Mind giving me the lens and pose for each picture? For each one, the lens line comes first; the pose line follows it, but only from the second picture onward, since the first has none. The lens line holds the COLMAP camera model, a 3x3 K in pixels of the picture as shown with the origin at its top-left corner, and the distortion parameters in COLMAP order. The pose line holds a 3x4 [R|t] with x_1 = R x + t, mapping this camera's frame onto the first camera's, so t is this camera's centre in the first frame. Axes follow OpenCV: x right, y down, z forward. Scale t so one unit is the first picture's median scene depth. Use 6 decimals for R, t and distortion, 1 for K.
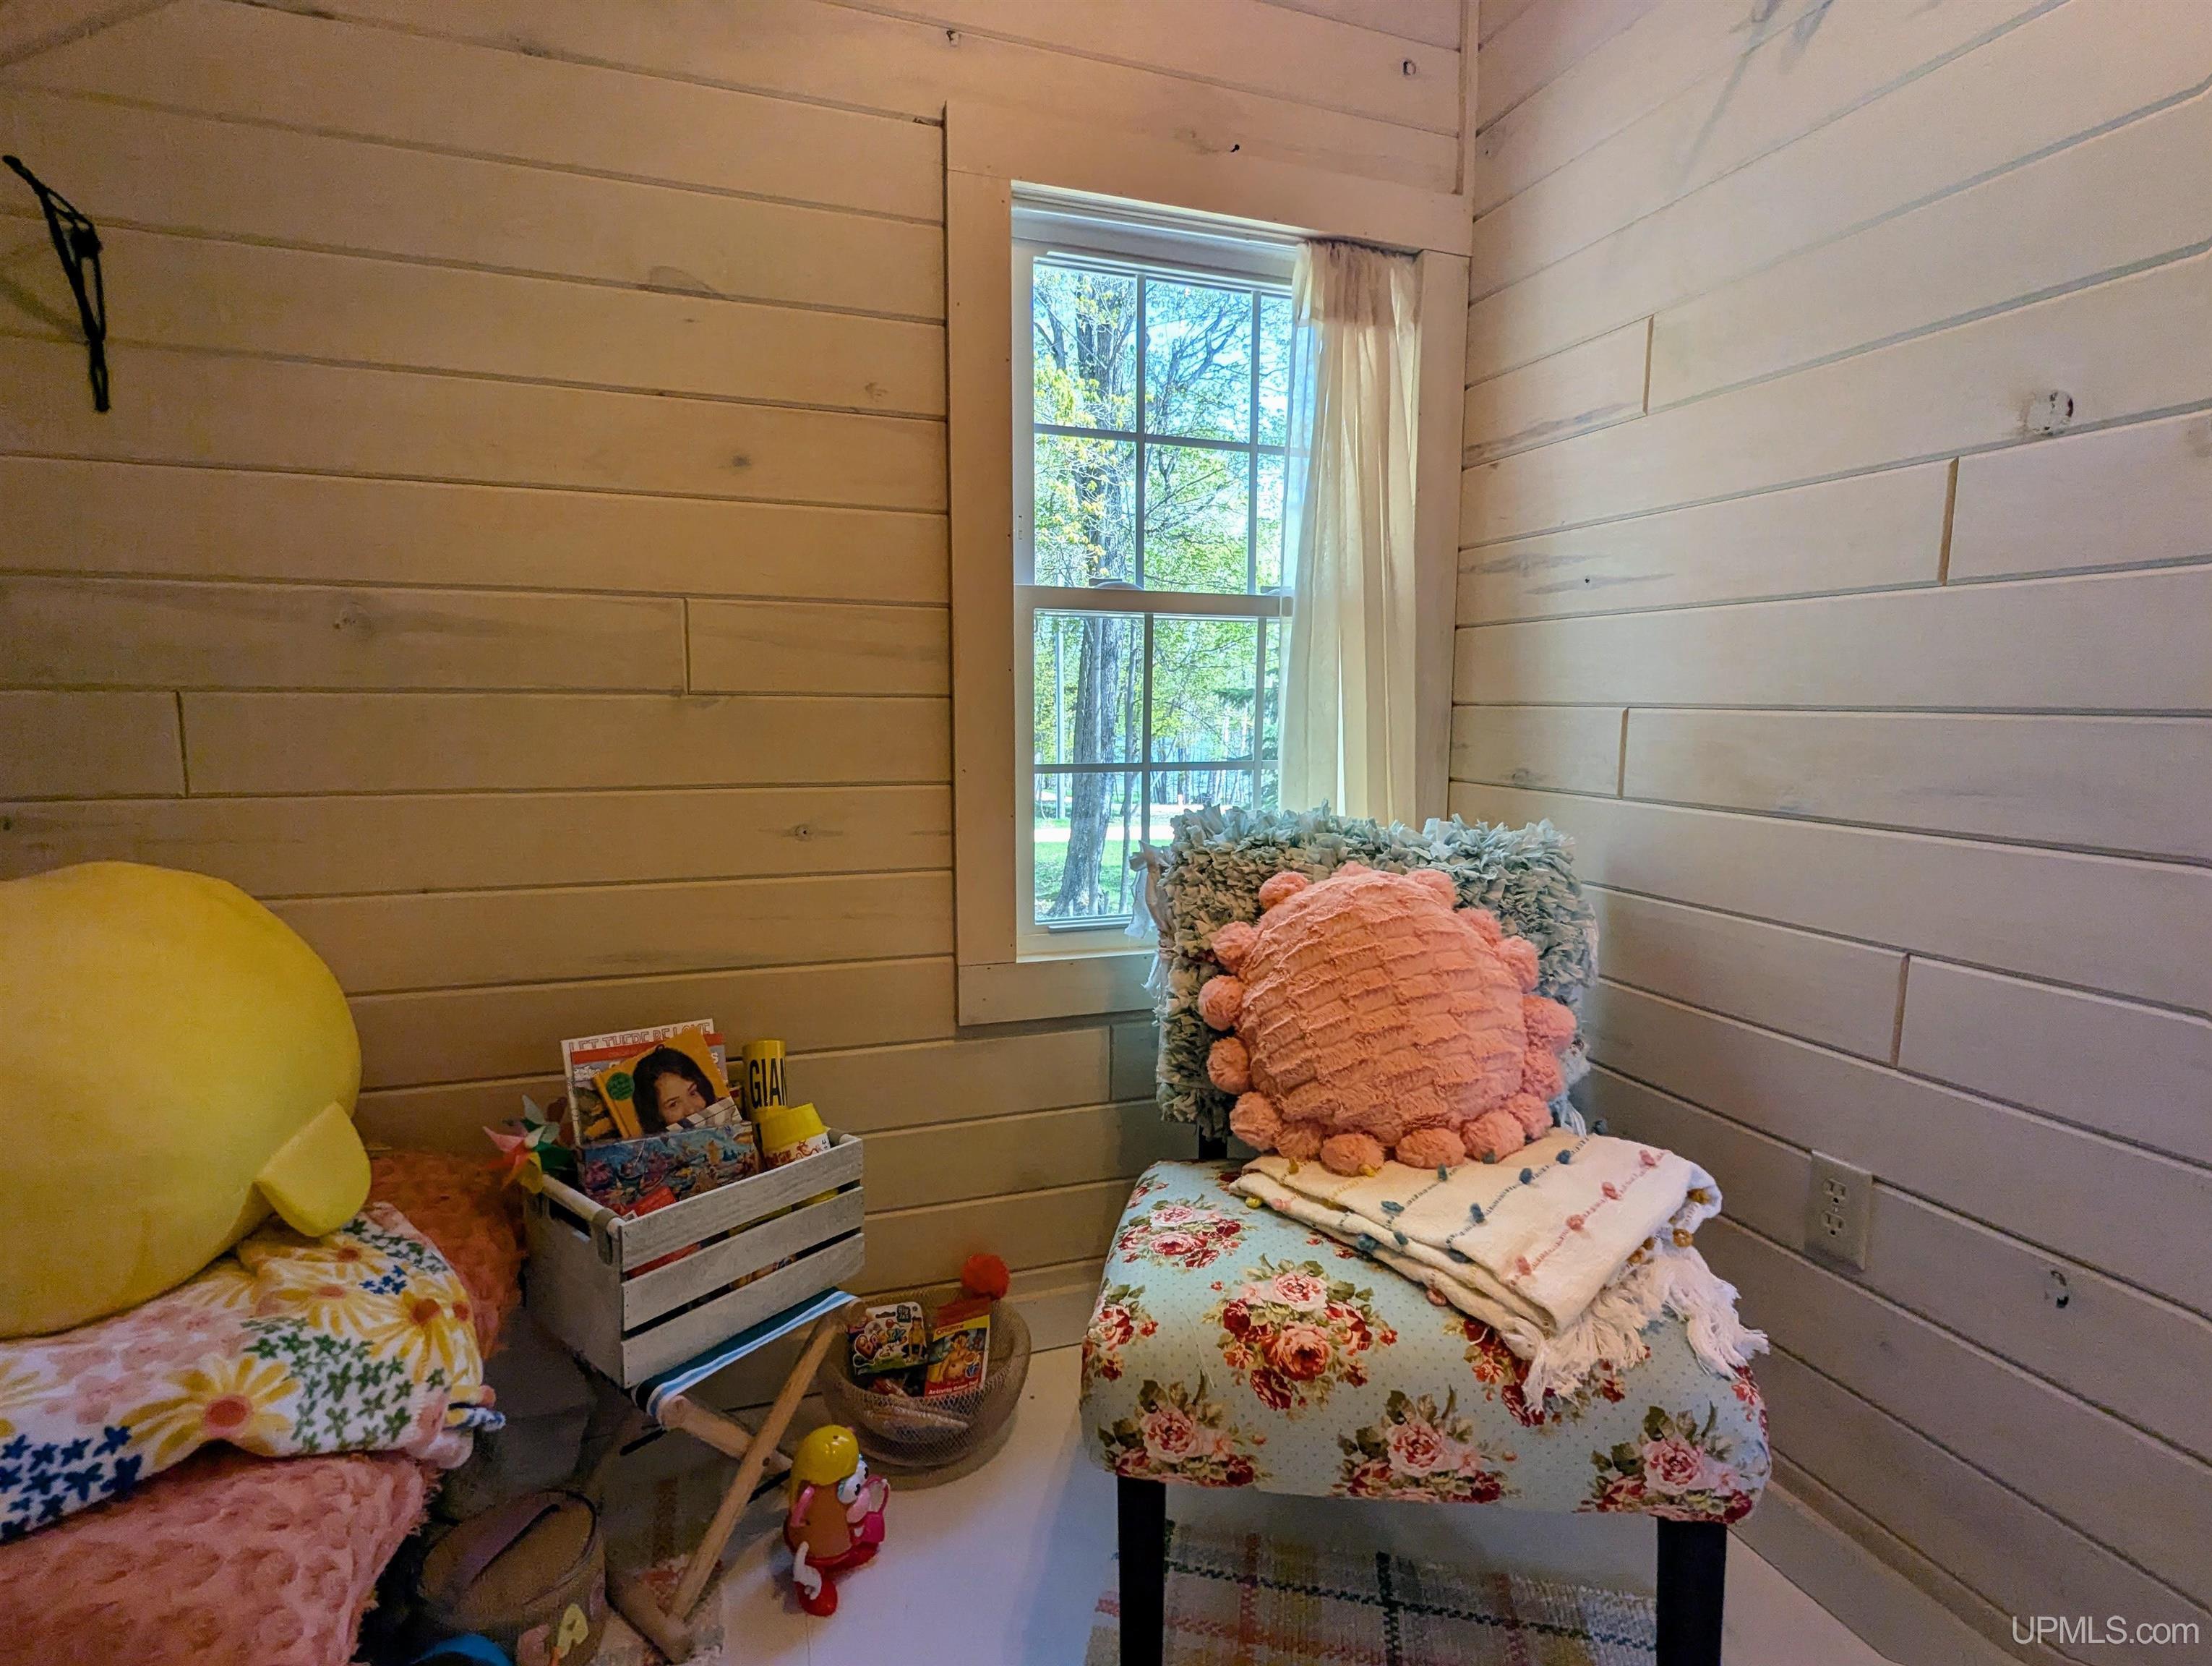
lens RADIAL K [[1096.4, 0, 1088.9], [0, 1096.4, 832.1], [0, 0, 1]] dist [-0.004846, 0.001973]
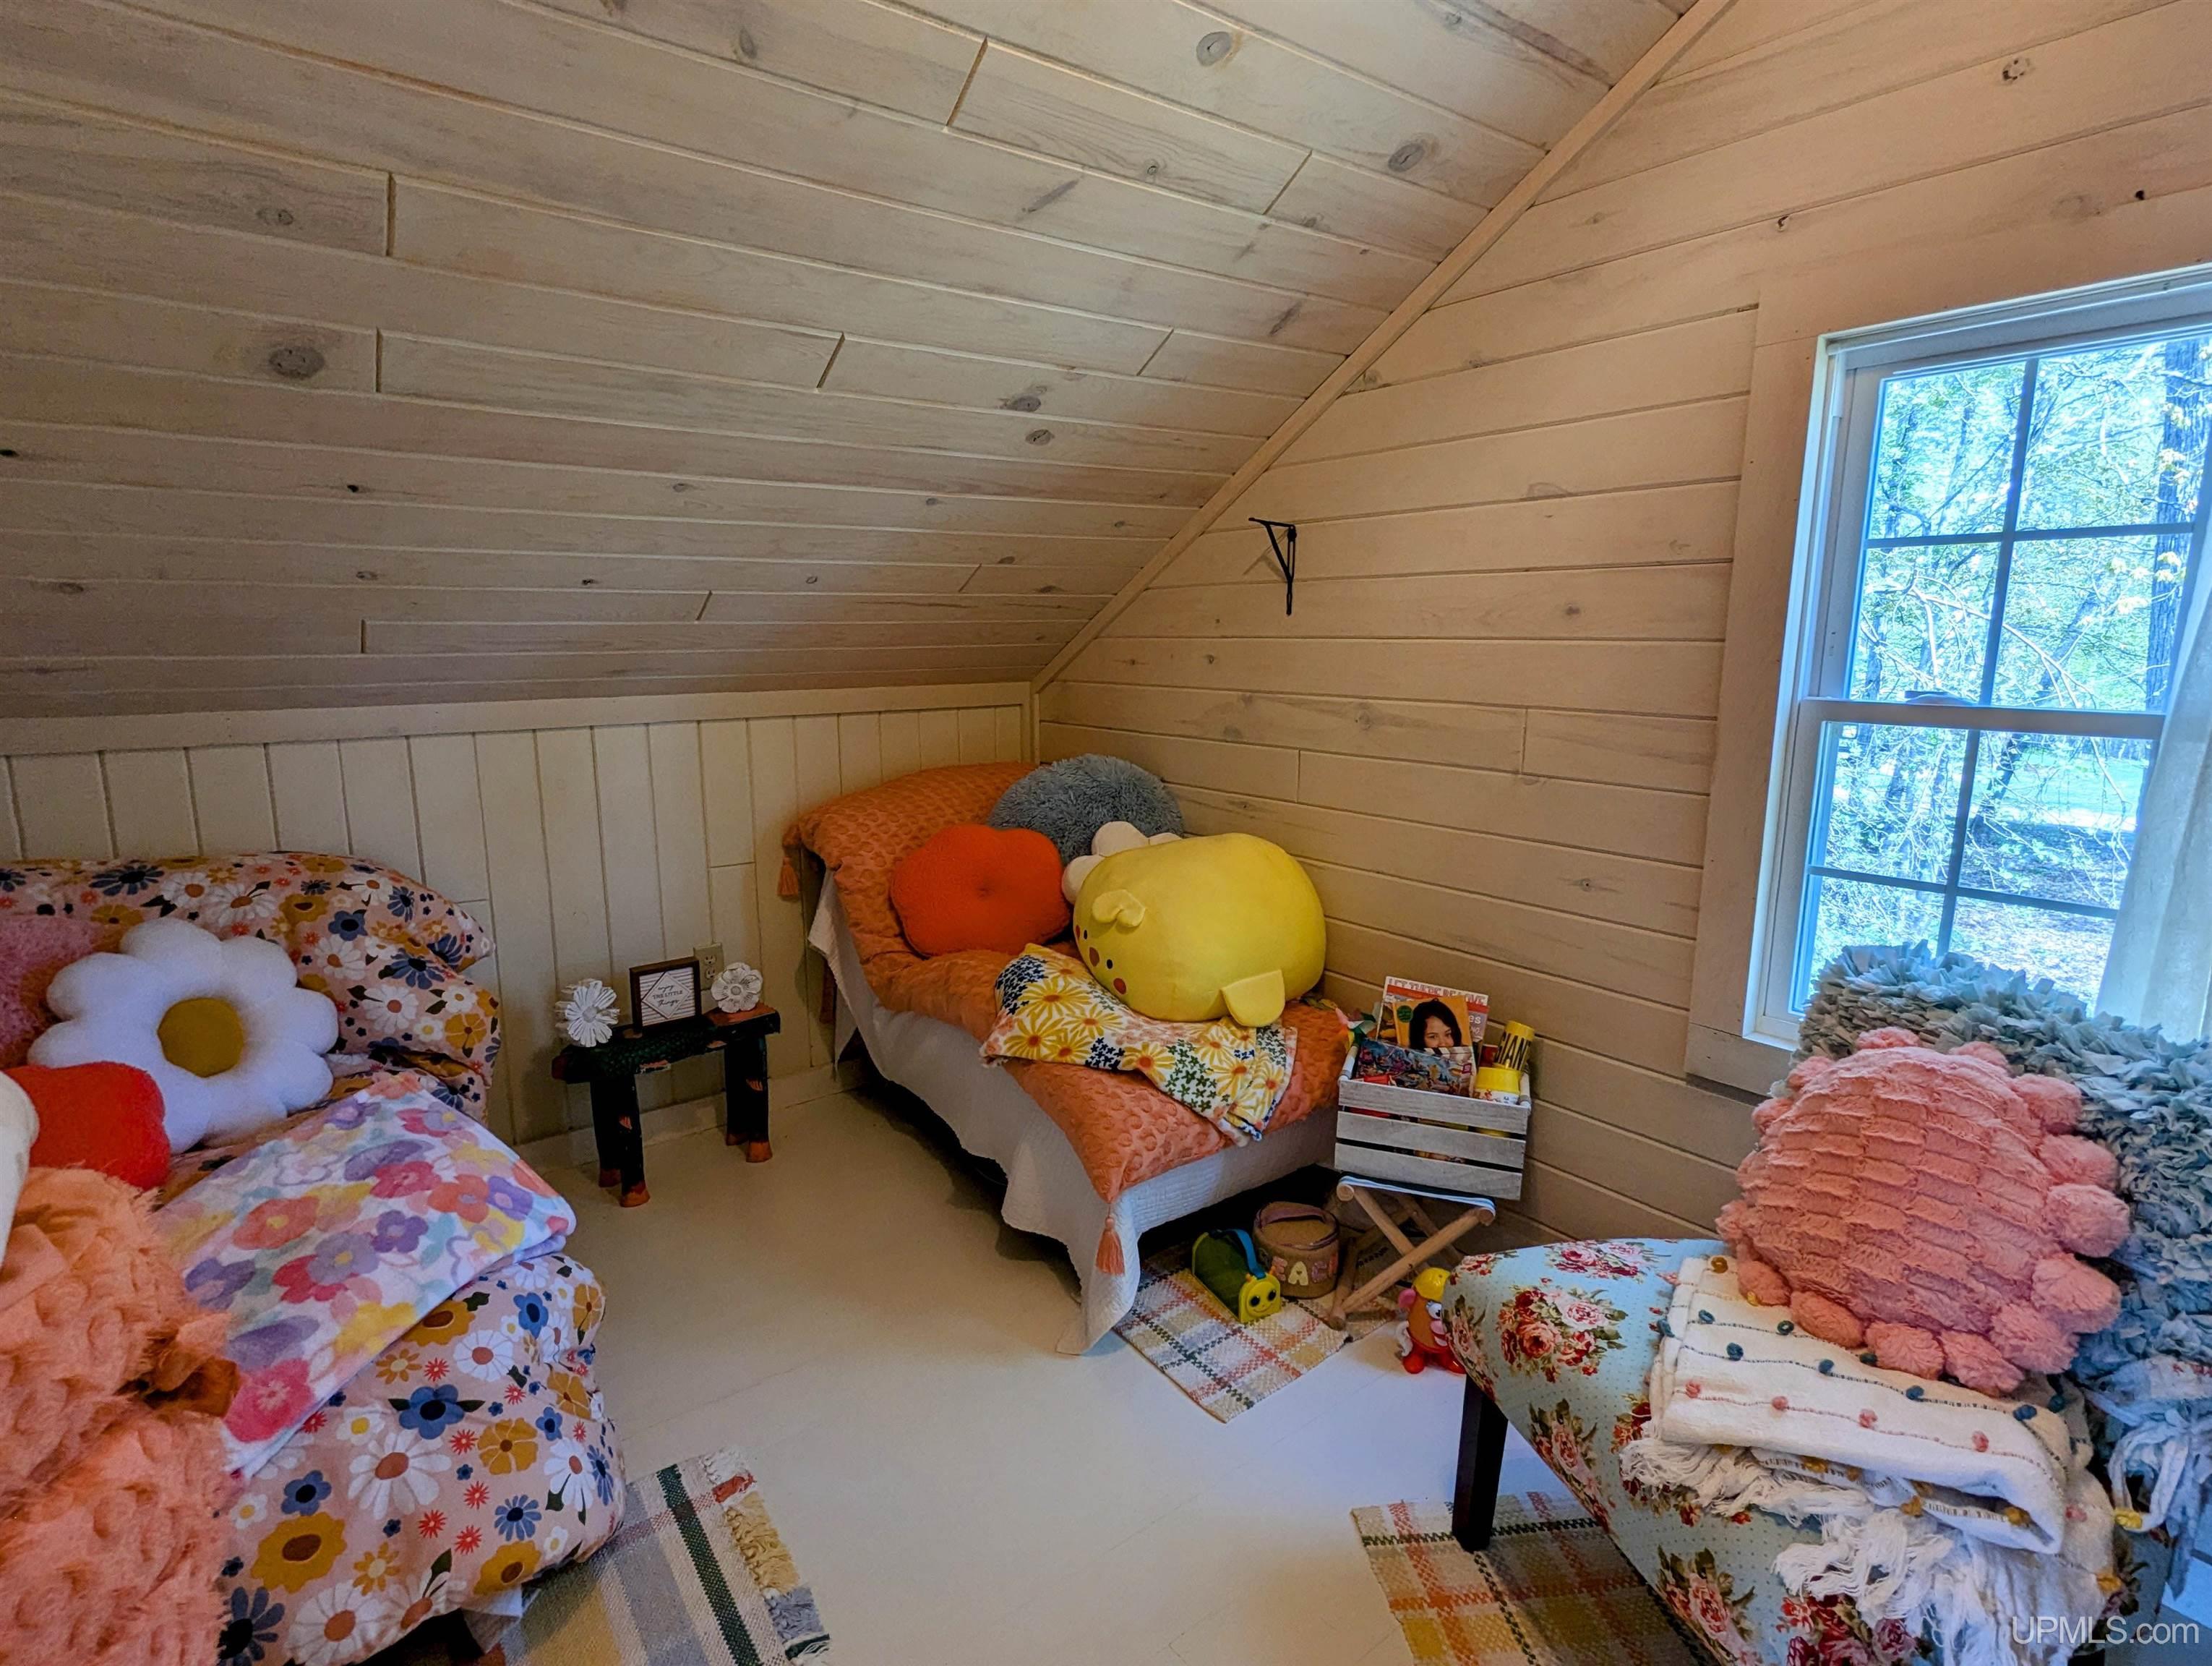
lens RADIAL K [[1096.4, 0, 1099.8], [0, 1096.4, 834.3], [0, 0, 1]] dist [-0.004846, 0.001973]
pose [[0.324489, 0.165259, -0.931341, 1.032662], [-0.110715, 0.984487, 0.136114, -0.233956], [0.939388, 0.058946, 0.337752, -0.005697]]
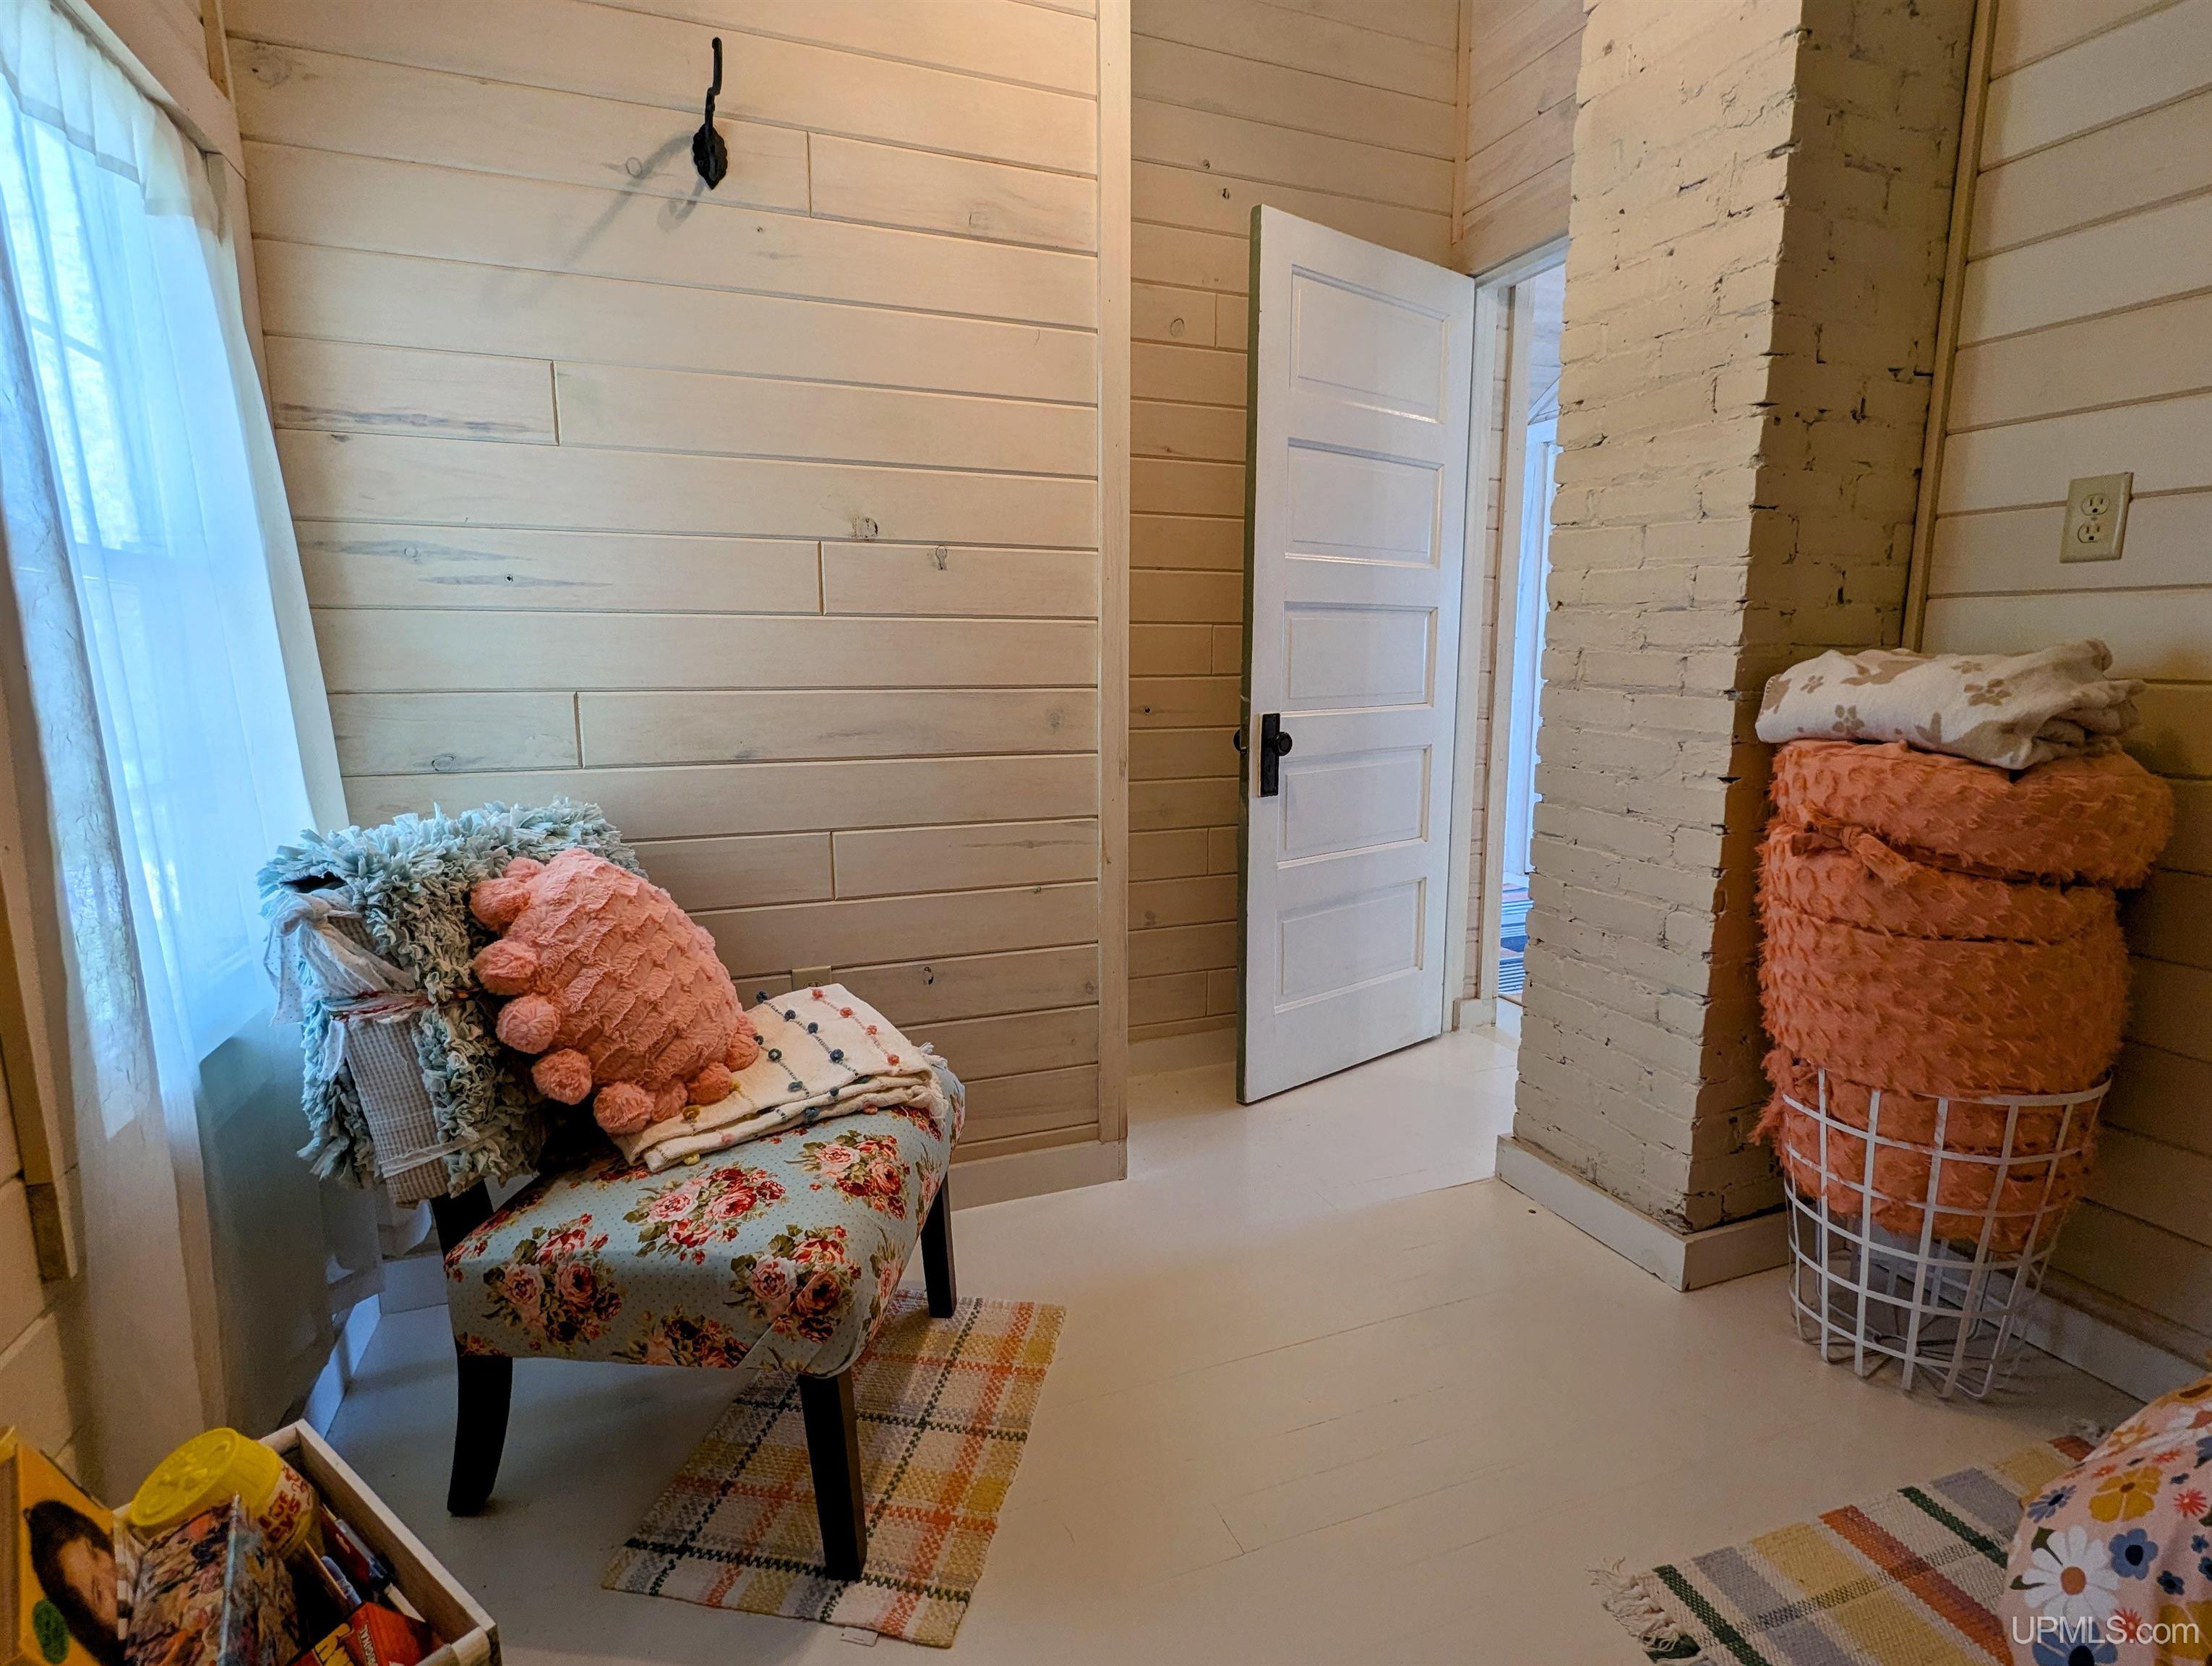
lens RADIAL K [[1096.4, 0, 1098.9], [0, 1096.4, 837.6], [0, 0, 1]] dist [-0.004846, 0.001973]
pose [[-0.041355, -0.167007, 0.985088, -0.951316], [0.121172, 0.977816, 0.170861, -0.120864], [-0.991770, 0.126431, -0.020201, 0.622940]]
